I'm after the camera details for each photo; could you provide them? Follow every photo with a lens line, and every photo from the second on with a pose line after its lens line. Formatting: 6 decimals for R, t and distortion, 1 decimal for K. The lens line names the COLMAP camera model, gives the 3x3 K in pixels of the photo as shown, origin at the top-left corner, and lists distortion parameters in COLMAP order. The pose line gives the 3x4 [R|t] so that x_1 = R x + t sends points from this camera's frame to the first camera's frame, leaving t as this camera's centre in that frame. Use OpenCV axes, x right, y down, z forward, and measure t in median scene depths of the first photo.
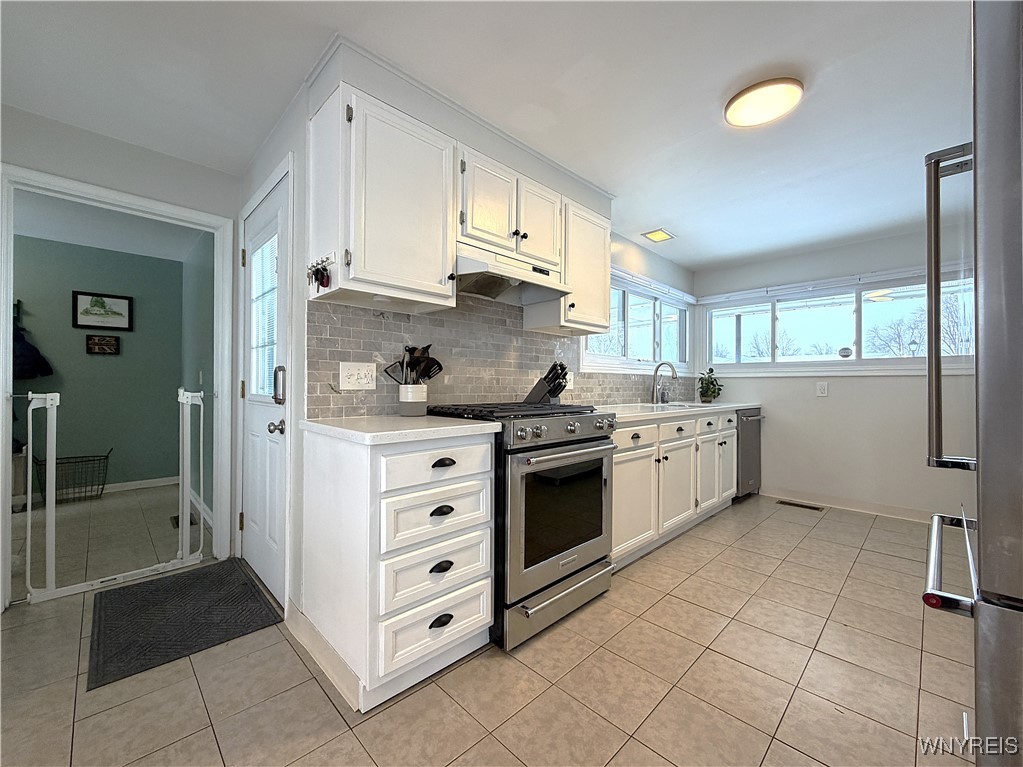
lens RADIAL K [[417.6, 0, 507.3], [0, 417.6, 382.2], [0, 0, 1]] dist [-0.002636, 0.000786]
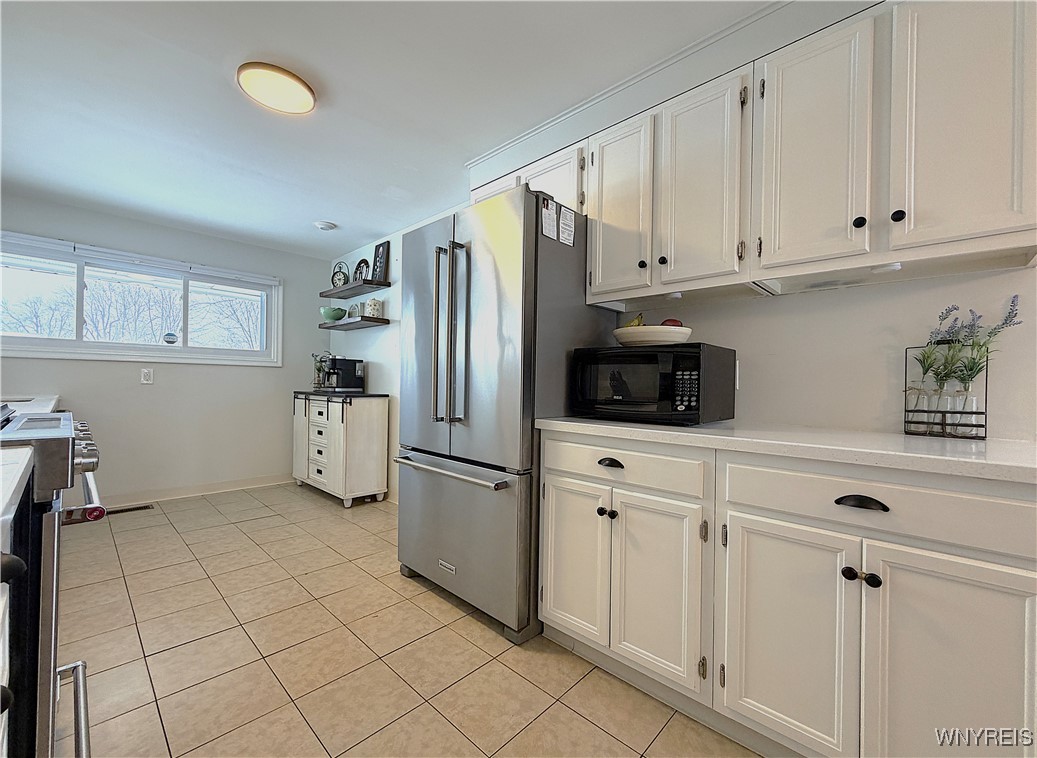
lens RADIAL K [[423.3, 0, 527.2], [0, 423.3, 383.2], [0, 0, 1]] dist [-0.002636, 0.000786]
pose [[-0.051024, -0.005471, 0.998682, -0.278295], [-0.026740, 0.999634, 0.004110, 0.008568], [-0.998339, -0.026495, -0.051152, 0.285075]]
